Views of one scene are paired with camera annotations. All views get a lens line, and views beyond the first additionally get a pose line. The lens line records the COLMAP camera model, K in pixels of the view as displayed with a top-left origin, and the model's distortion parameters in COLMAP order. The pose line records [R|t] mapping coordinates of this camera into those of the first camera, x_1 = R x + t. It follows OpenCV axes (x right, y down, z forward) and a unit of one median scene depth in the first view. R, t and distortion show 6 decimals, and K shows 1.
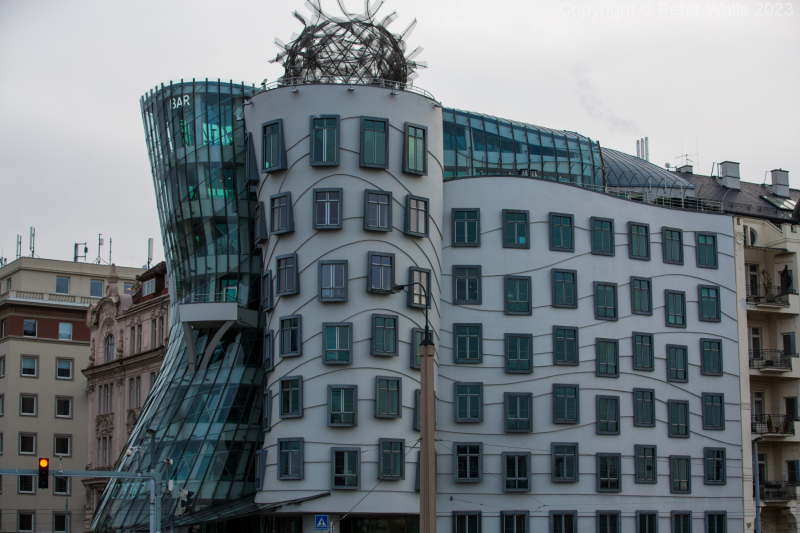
lens RADIAL K [[2011.2, 0, 400.3], [0, 2011.2, 265.1], [0, 0, 1]] dist [-0.127045, 0.000000]
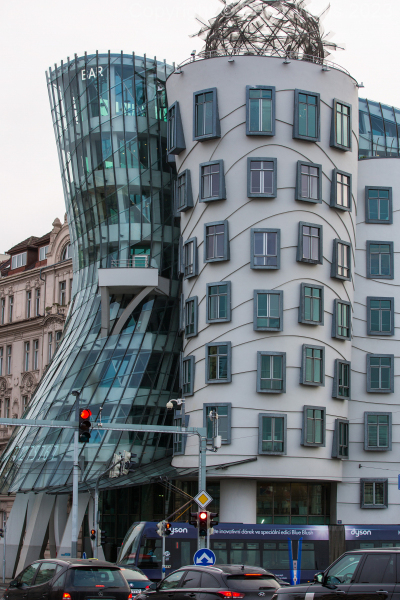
lens RADIAL K [[1508.4, 0, 199.8], [0, 1508.4, 301.1], [0, 0, 1]] dist [-0.127045, 0.000000]
pose [[0.988259, 0.035000, 0.148725, -0.173824], [-0.034920, 0.999385, -0.003146, 0.036760], [-0.148744, -0.002085, 0.988874, 0.247860]]
